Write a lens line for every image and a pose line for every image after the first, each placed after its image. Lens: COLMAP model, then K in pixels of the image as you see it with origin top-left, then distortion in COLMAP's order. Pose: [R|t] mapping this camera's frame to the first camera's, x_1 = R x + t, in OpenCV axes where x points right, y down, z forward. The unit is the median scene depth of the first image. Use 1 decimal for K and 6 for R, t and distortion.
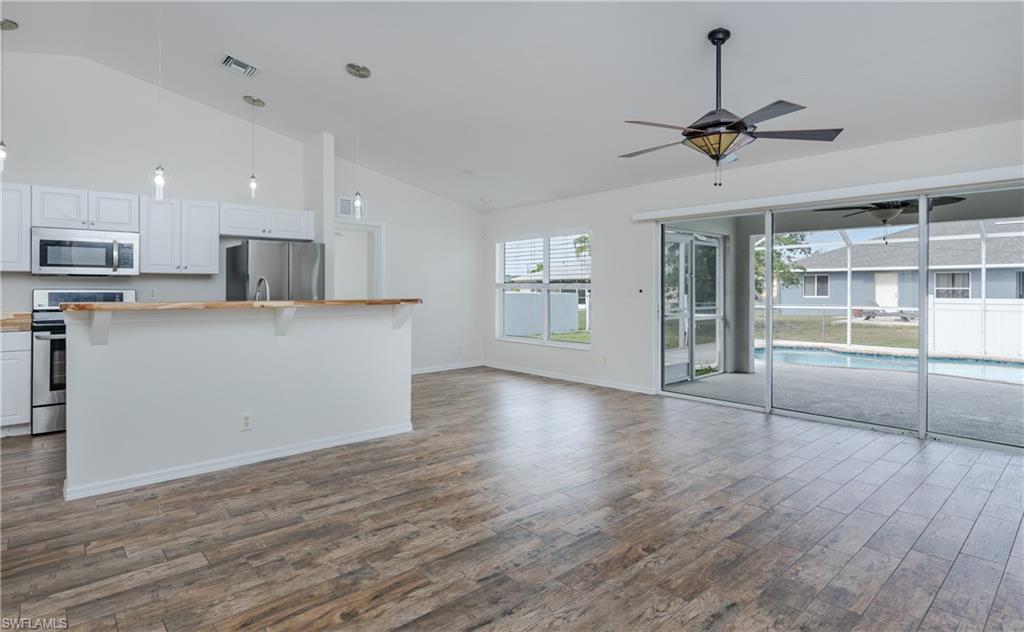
lens RADIAL K [[521.6, 0, 497.7], [0, 521.6, 288.8], [0, 0, 1]] dist [0.000596, -0.000190]
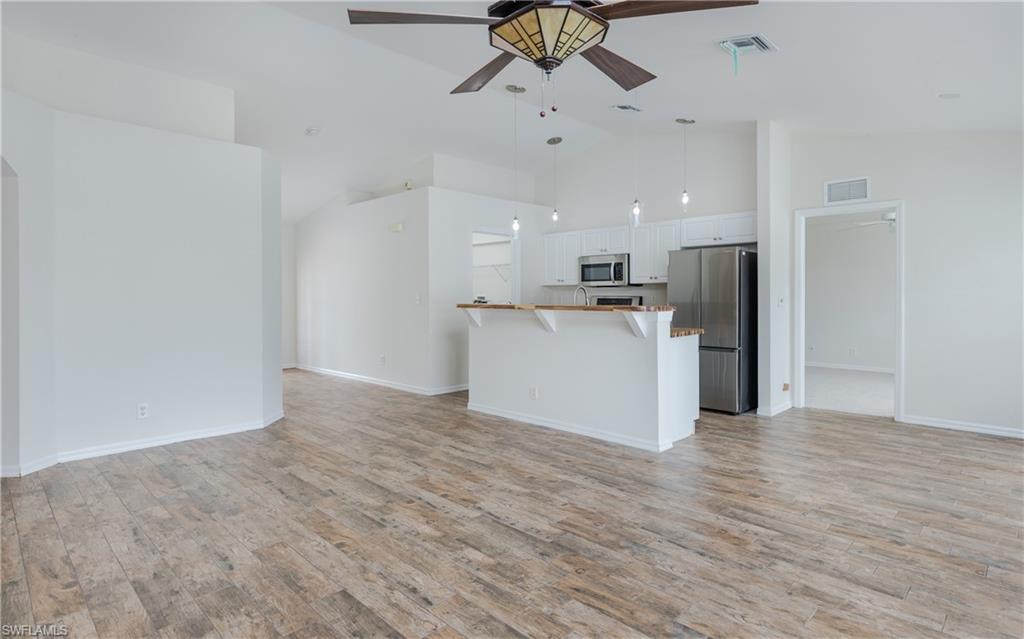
lens RADIAL K [[540.8, 0, 513.0], [0, 540.8, 299.3], [0, 0, 1]] dist [0.000930, -0.000701]
pose [[0.072845, 0.005519, -0.997328, 1.018305], [0.002170, 0.999981, 0.005692, 0.001569], [0.997341, -0.002579, 0.072832, 0.925212]]
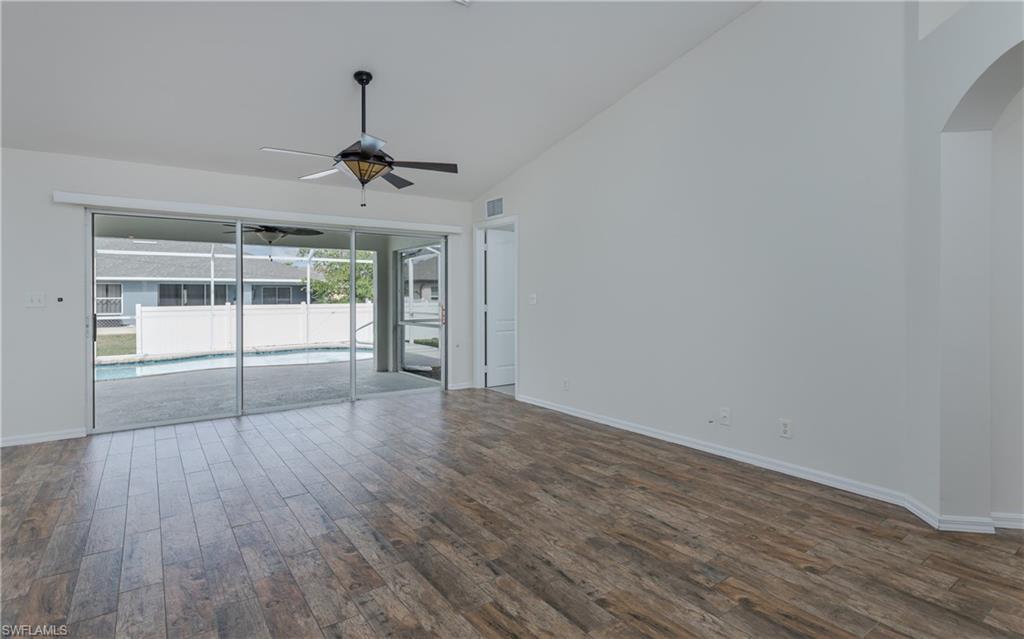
lens RADIAL K [[511.6, 0, 503.4], [0, 511.6, 305.3], [0, 0, 1]] dist [-0.002363, -0.000319]
pose [[0.106255, -0.014993, 0.994226, -0.679280], [0.003478, 0.999886, 0.014707, 0.005750], [-0.994333, 0.001895, 0.106295, 0.574675]]
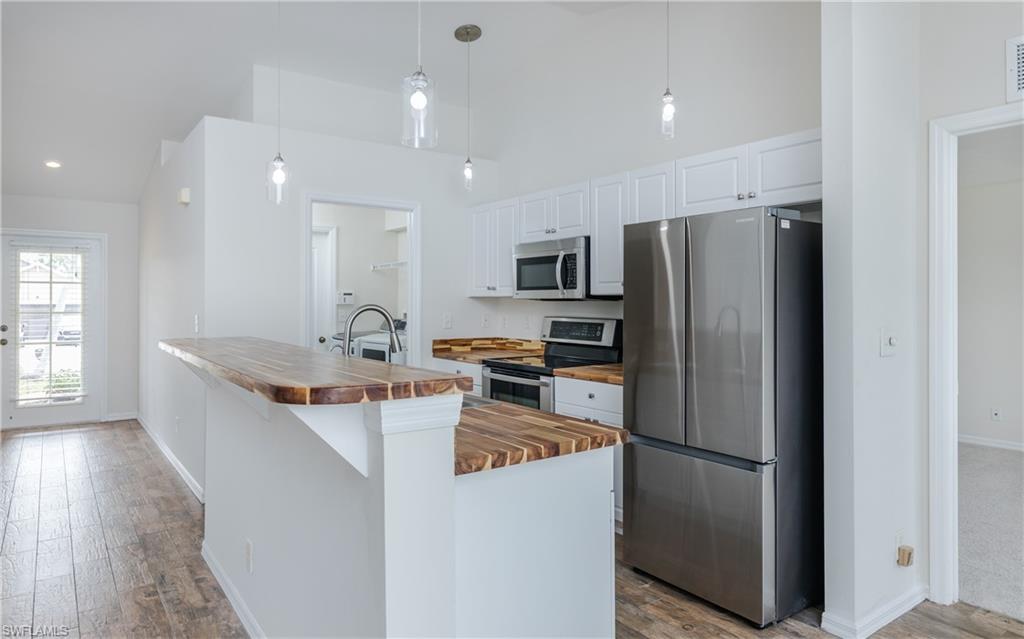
lens RADIAL K [[638.1, 0, 511.6], [0, 638.1, 297.5], [0, 0, 1]] dist [-0.002276, -0.000599]
pose [[-0.089050, -0.008465, -0.995991, 0.221200], [-0.002014, 0.999963, -0.008319, -0.030925], [0.996025, 0.001265, -0.089064, 1.490898]]
